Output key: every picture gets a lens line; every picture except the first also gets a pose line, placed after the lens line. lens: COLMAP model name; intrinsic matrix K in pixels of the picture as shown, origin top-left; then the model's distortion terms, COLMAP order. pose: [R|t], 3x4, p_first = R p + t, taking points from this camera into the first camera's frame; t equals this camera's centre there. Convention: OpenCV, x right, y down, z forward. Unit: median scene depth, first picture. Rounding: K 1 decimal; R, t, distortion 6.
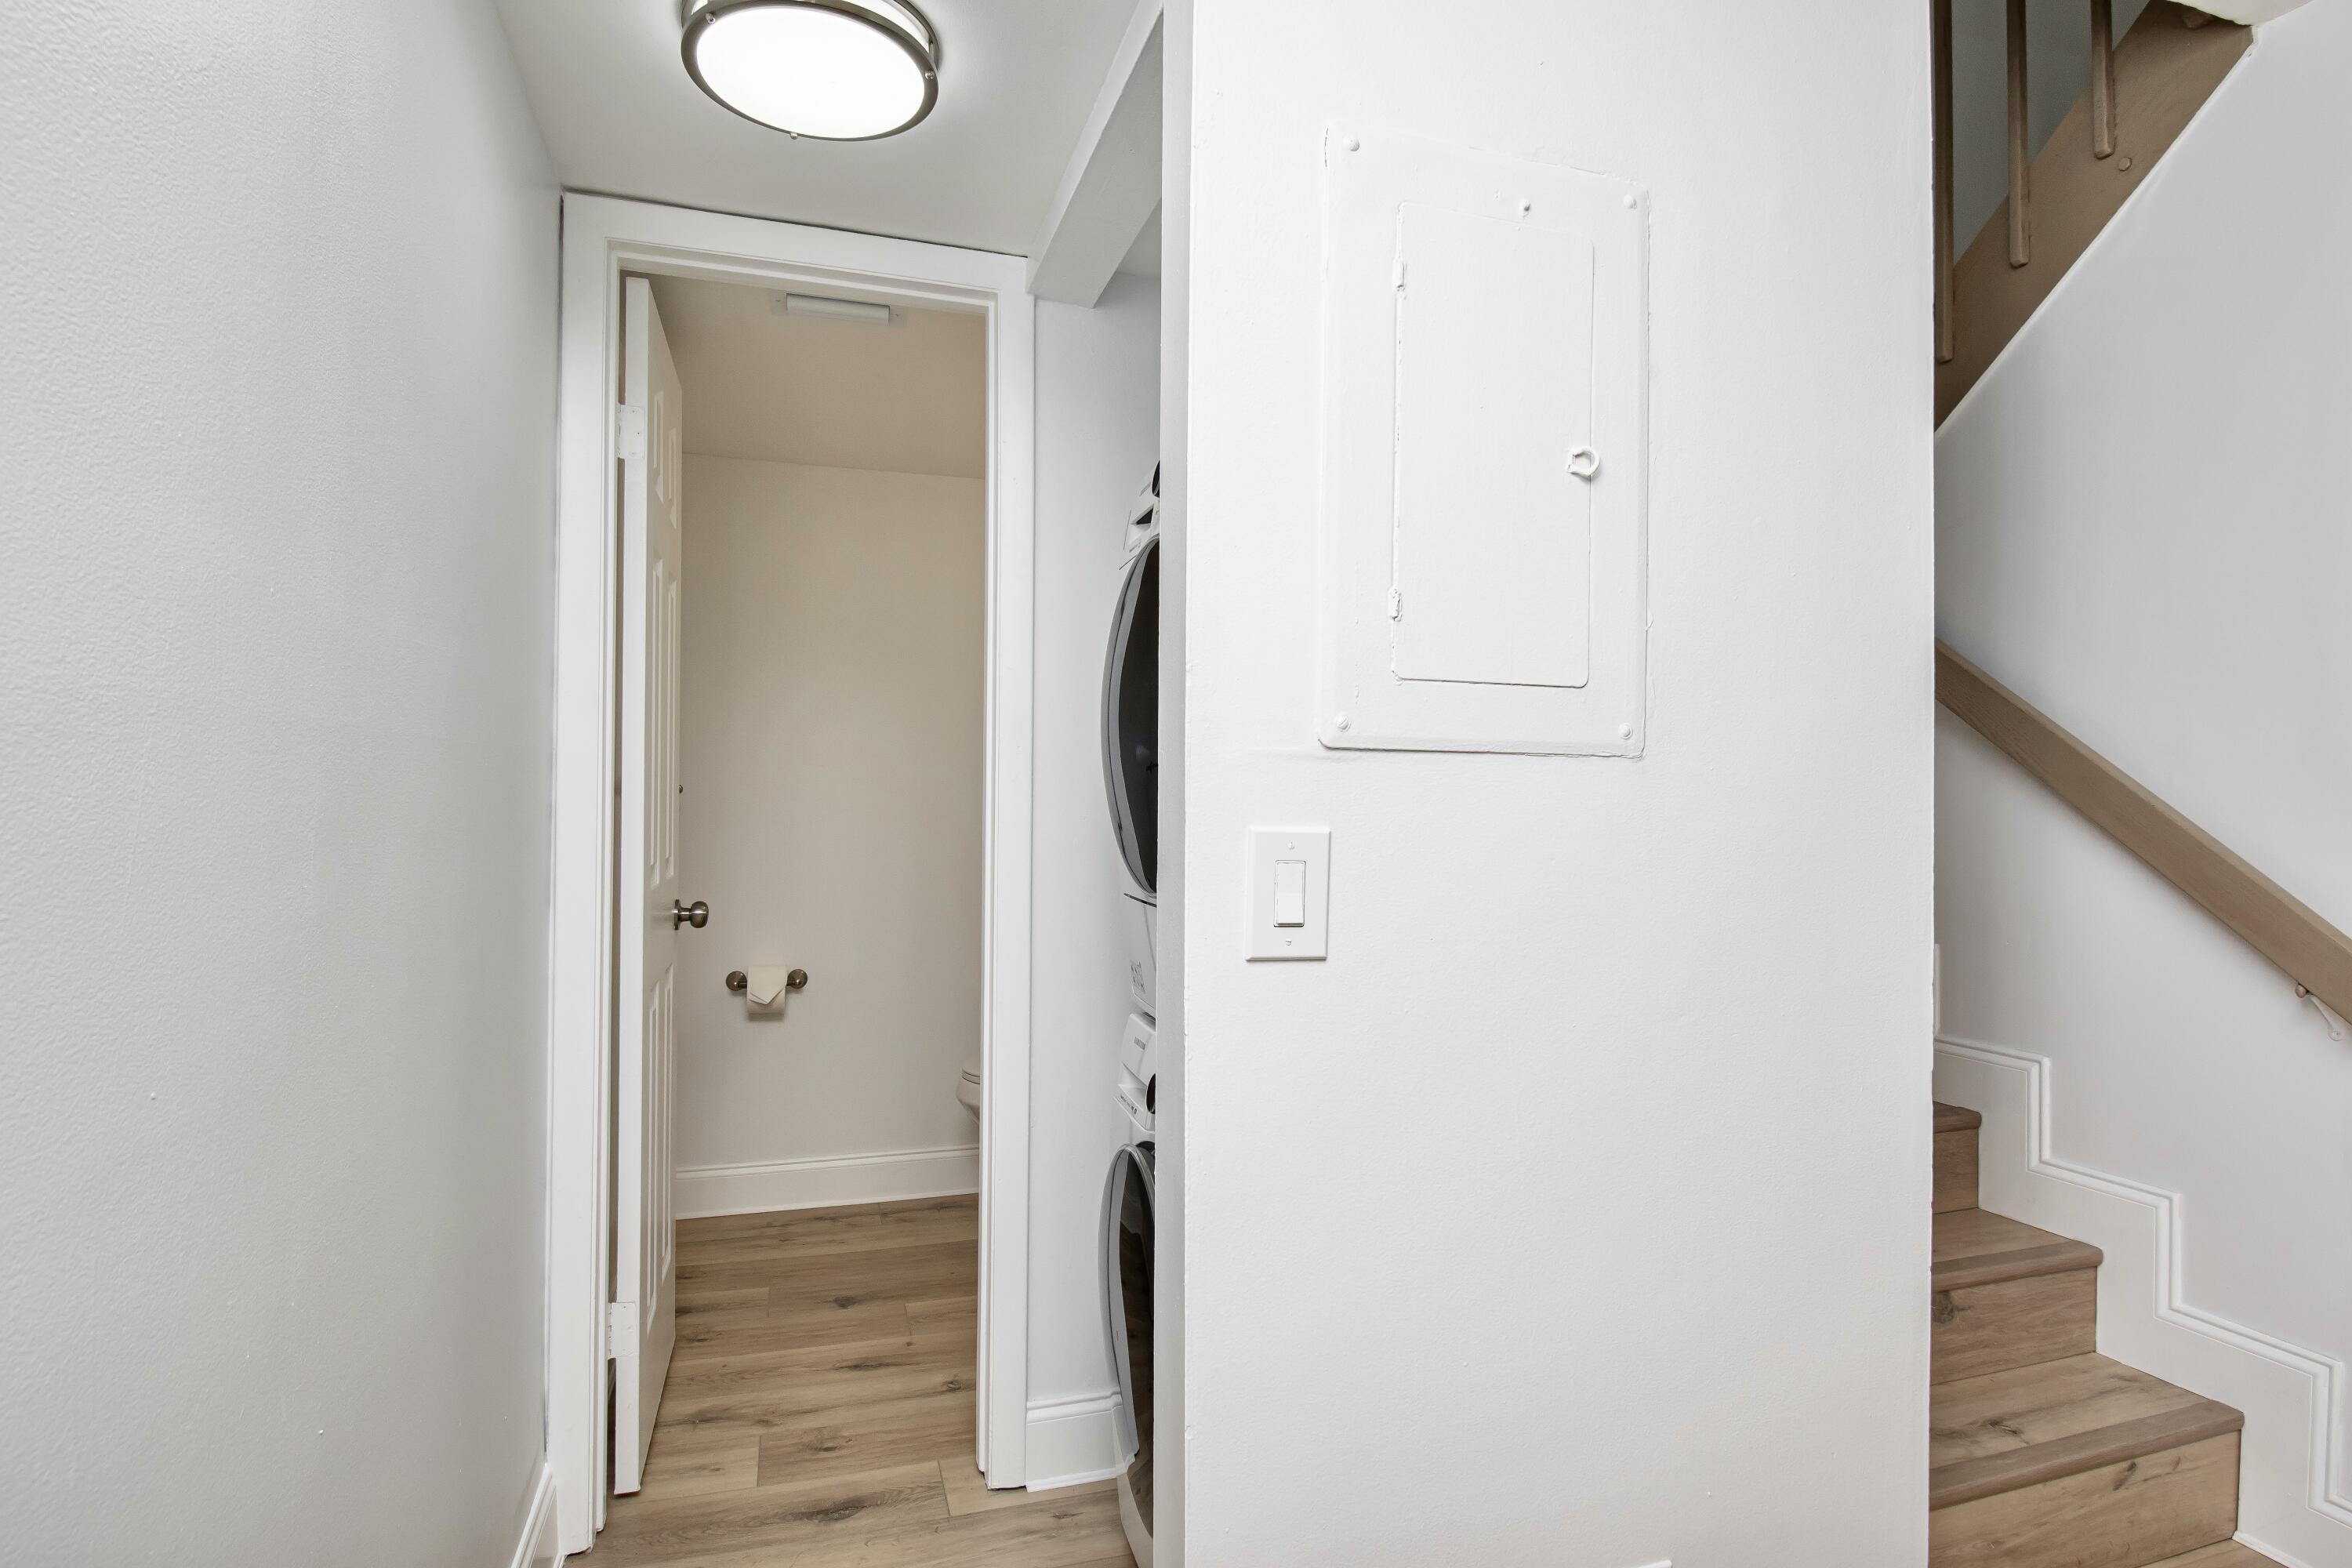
lens RADIAL K [[1301.6, 0, 1183.5], [0, 1301.6, 785.6], [0, 0, 1]] dist [0.004125, -0.019329]
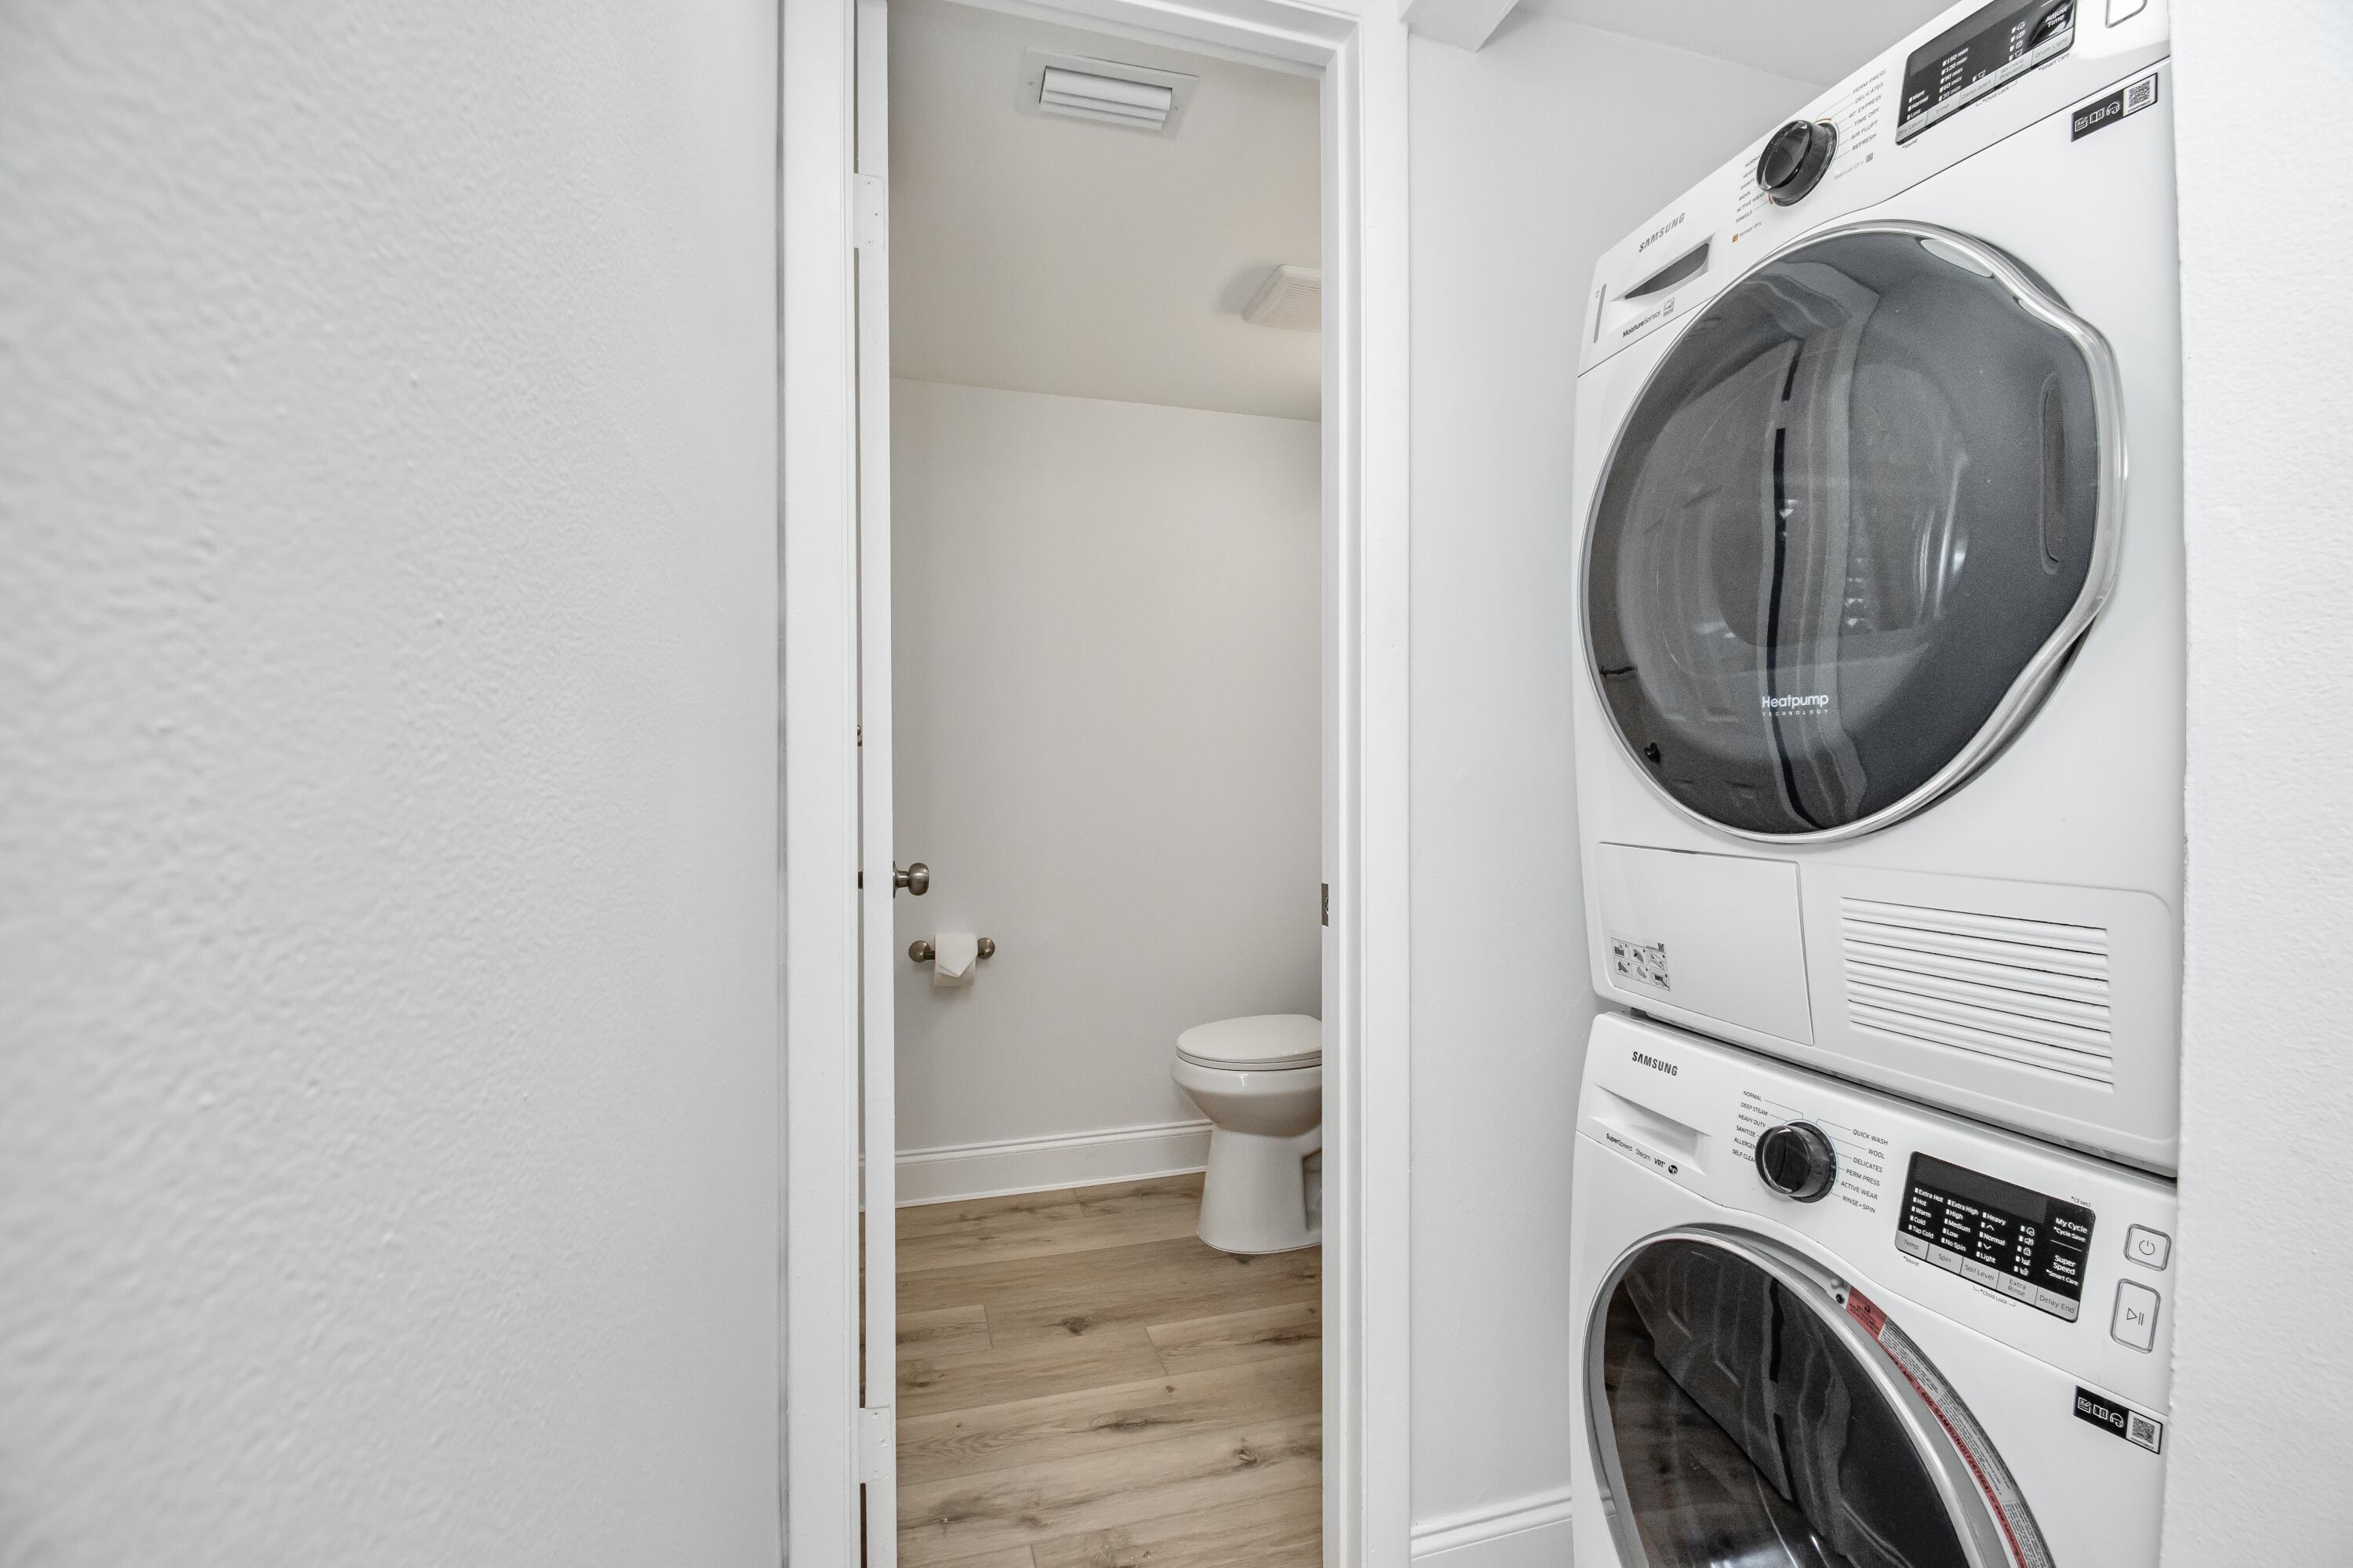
lens RADIAL K [[1081.9, 0, 1167.5], [0, 1081.9, 782.9], [0, 0, 1]] dist [-0.002399, -0.000558]
pose [[0.999697, -0.010416, -0.022304, -0.192337], [0.010641, 0.999893, 0.010015, 0.032492], [0.022197, -0.010249, 0.999701, 0.308389]]
